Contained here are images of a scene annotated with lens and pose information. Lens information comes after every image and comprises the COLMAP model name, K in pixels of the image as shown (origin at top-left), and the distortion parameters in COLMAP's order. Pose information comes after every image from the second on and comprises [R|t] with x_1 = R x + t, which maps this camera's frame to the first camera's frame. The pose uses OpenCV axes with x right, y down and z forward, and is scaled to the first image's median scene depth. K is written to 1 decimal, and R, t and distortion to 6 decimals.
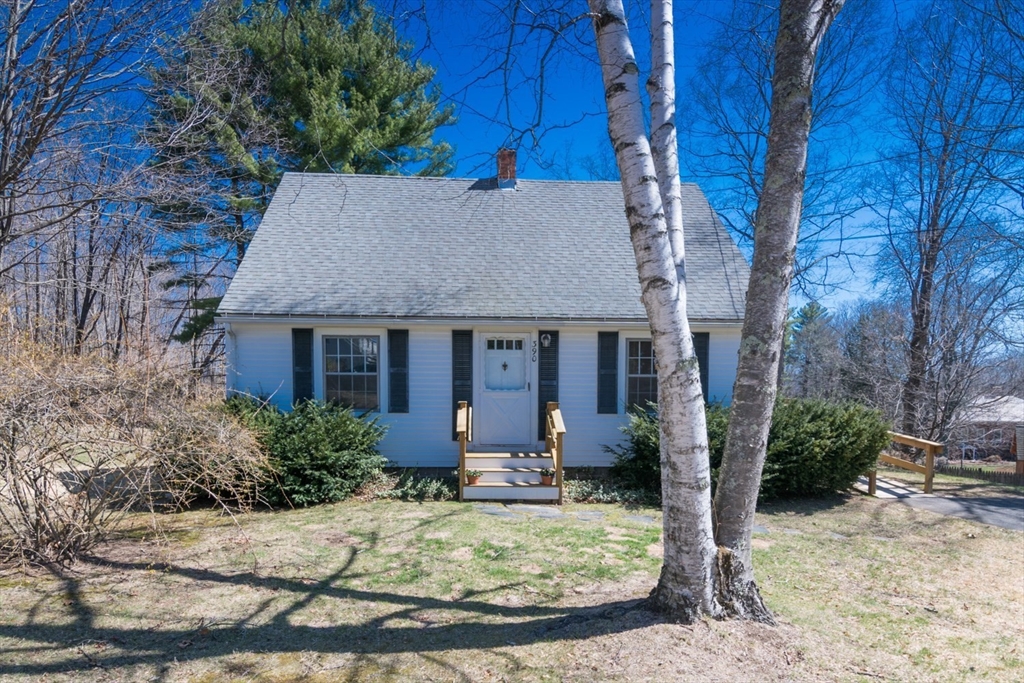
lens RADIAL K [[582.9, 0, 511.0], [0, 582.9, 440.8], [0, 0, 1]] dist [-0.014511, -0.000955]
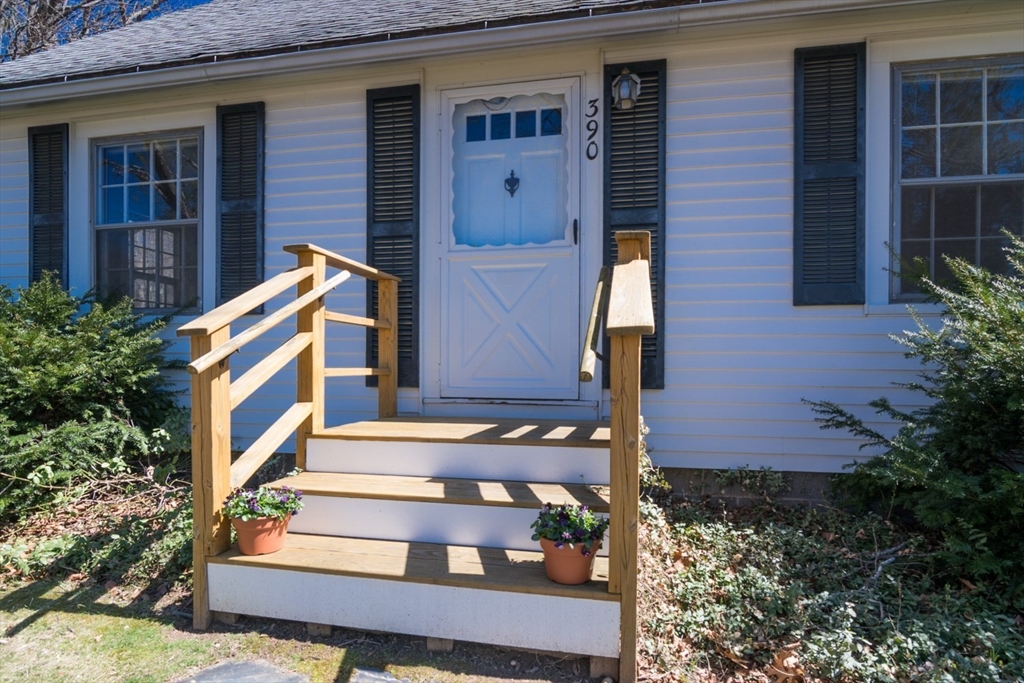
lens RADIAL K [[502.6, 0, 548.0], [0, 502.6, 378.7], [0, 0, 1]] dist [-0.004663, -0.004723]
pose [[0.966641, -0.003689, -0.256107, 0.092108], [-0.013686, 0.997724, -0.066026, 0.013354], [0.255767, 0.067328, 0.964391, 0.735347]]
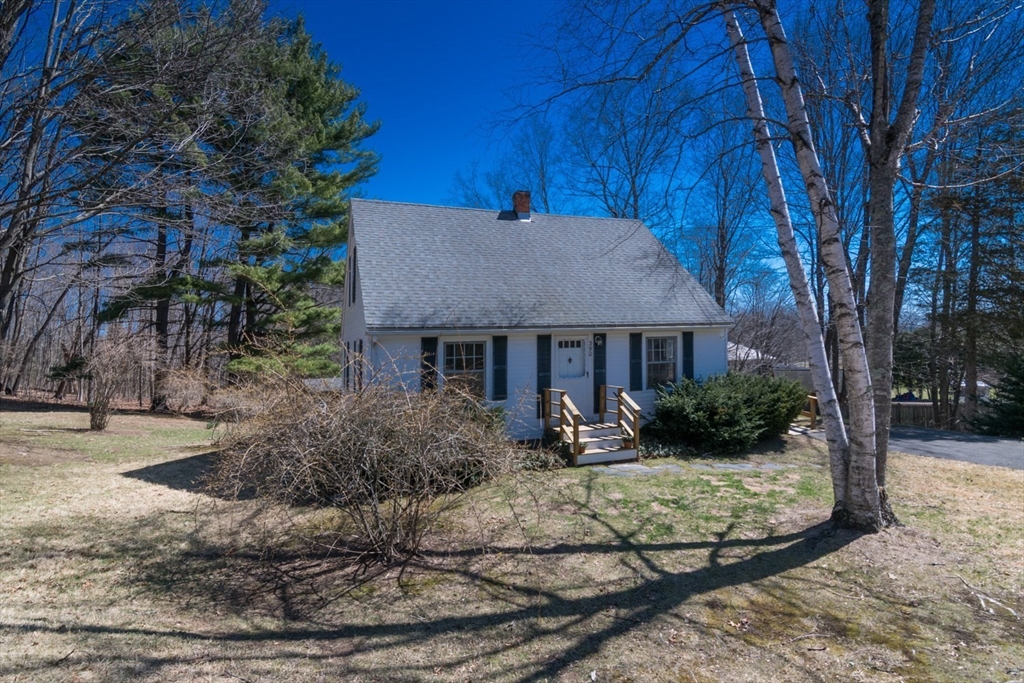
lens RADIAL K [[502.6, 0, 512.5], [0, 502.6, 343.7], [0, 0, 1]] dist [-0.004663, -0.004723]
pose [[0.949730, -0.028091, 0.311808, -0.513679], [0.054674, 0.995543, -0.076842, -0.086183], [-0.308260, 0.090027, 0.947033, -0.064203]]
